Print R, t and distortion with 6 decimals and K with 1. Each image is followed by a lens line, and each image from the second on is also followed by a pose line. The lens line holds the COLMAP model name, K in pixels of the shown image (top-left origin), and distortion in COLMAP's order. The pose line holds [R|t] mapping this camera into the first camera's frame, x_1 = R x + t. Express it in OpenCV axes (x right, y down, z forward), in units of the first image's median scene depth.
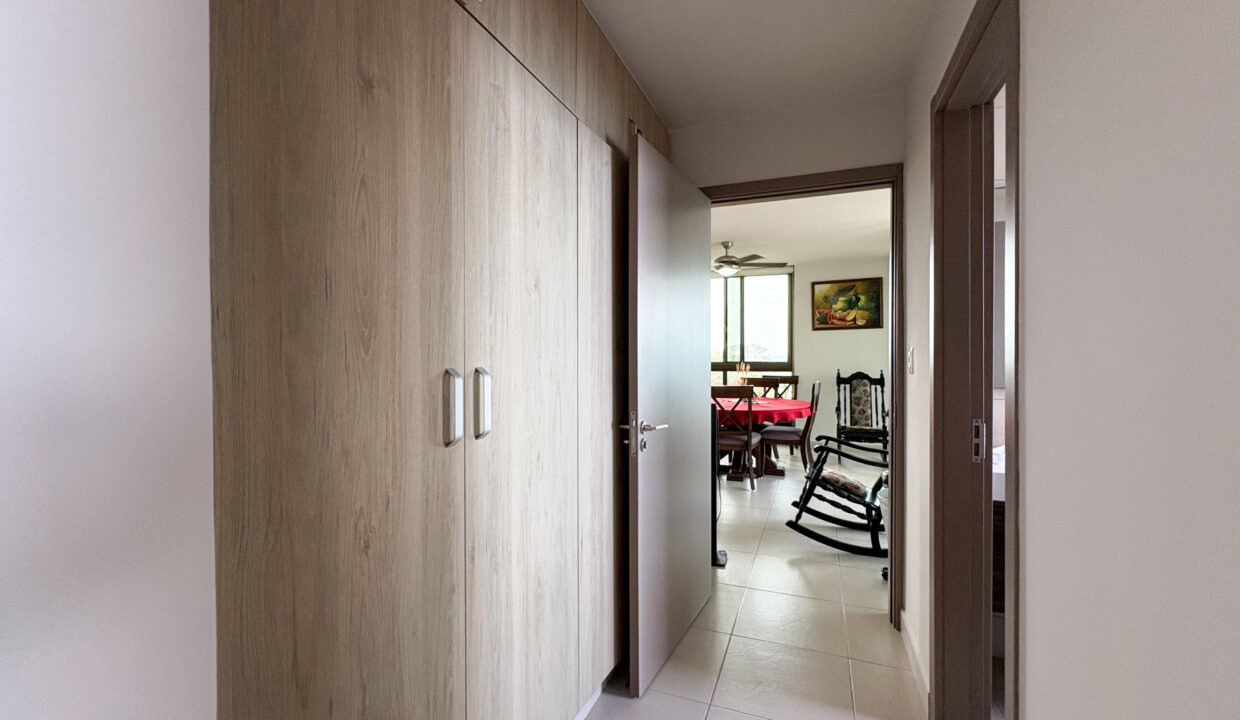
lens RADIAL K [[499.1, 0, 621.3], [0, 499.1, 357.0], [0, 0, 1]] dist [-0.000629, -0.001099]
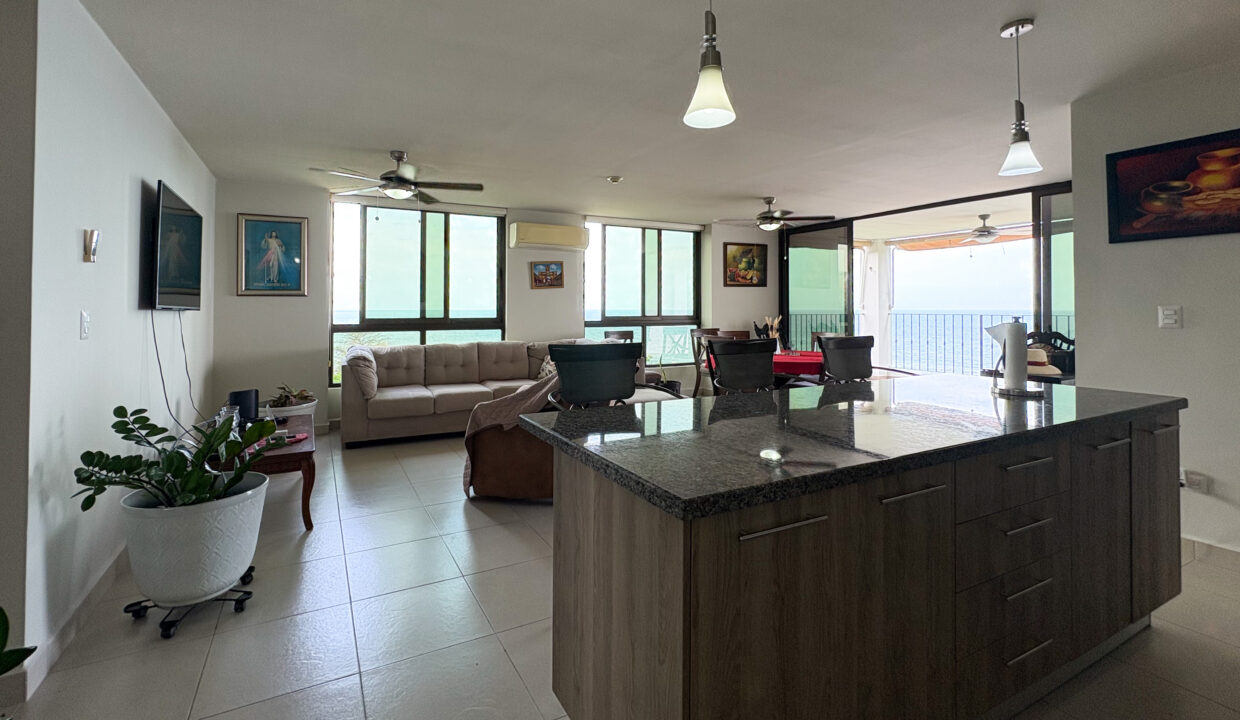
lens RADIAL K [[526.8, 0, 571.4], [0, 526.8, 303.9], [0, 0, 1]] dist [-0.000159, 0.000017]
pose [[0.678794, 0.009922, 0.734262, -0.712220], [0.003451, 0.999855, -0.016701, 0.003595], [-0.734321, 0.013871, 0.678661, 0.470409]]
